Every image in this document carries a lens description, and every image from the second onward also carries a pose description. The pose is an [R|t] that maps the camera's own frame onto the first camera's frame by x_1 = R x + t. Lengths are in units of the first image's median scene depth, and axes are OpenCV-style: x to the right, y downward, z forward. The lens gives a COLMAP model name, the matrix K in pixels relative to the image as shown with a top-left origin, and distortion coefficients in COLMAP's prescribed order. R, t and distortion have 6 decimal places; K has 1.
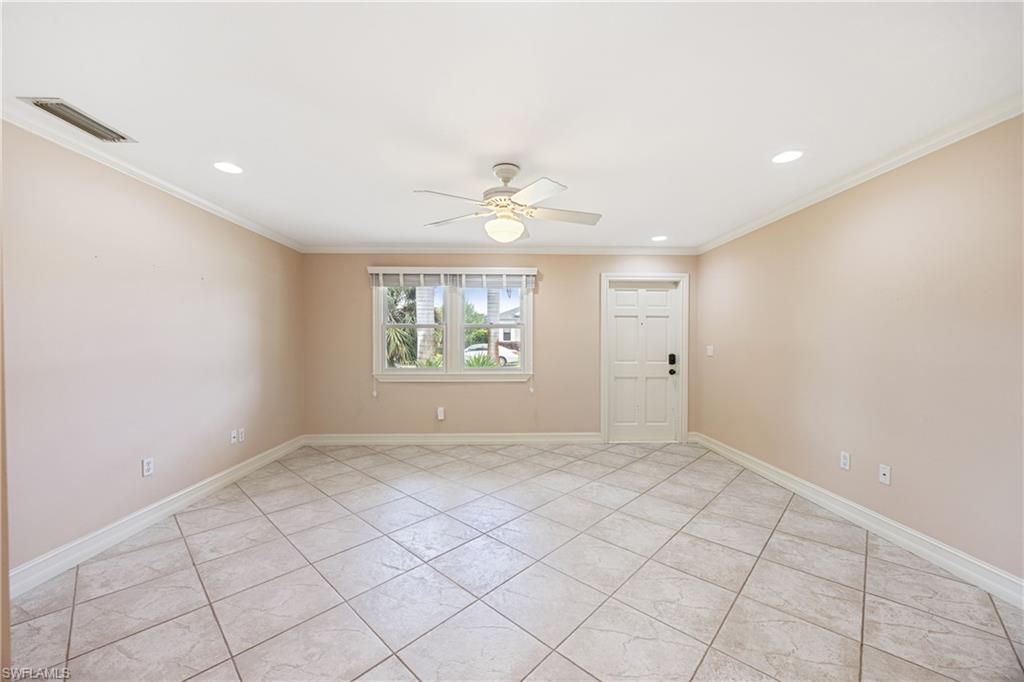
lens RADIAL K [[389.4, 0, 510.0], [0, 389.4, 340.7], [0, 0, 1]] dist [-0.005119, -0.000089]
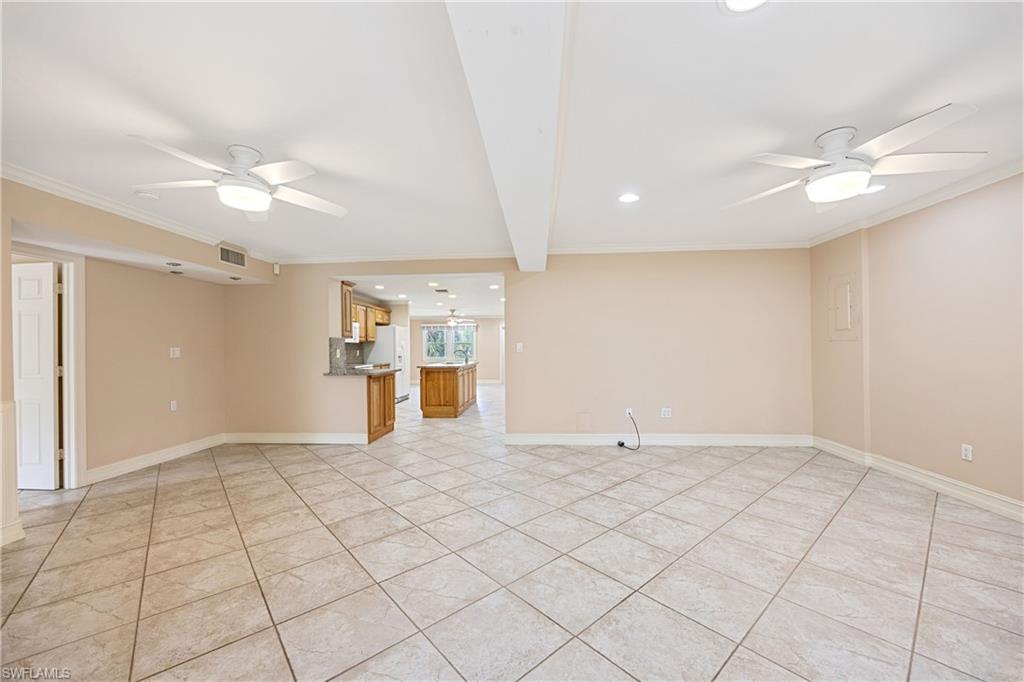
lens RADIAL K [[389.4, 0, 513.3], [0, 389.4, 346.5], [0, 0, 1]] dist [-0.005119, -0.000089]
pose [[0.995581, -0.011722, -0.093173, 0.605163], [0.010962, 0.999902, -0.008668, 0.017559], [0.093265, 0.007608, 0.995612, -1.872575]]
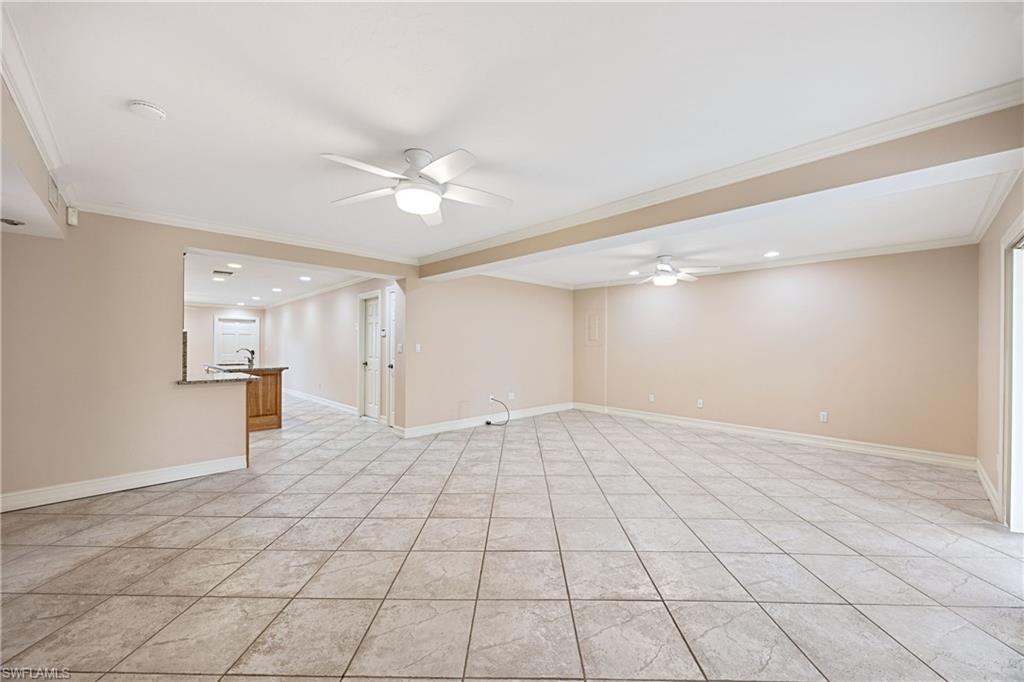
lens RADIAL K [[389.4, 0, 512.3], [0, 389.4, 345.0], [0, 0, 1]] dist [-0.005119, -0.000089]
pose [[0.733562, 0.004039, 0.679610, -0.031259], [-0.002529, 0.999992, -0.003213, 0.005841], [-0.679618, 0.000638, 0.733566, -1.860772]]
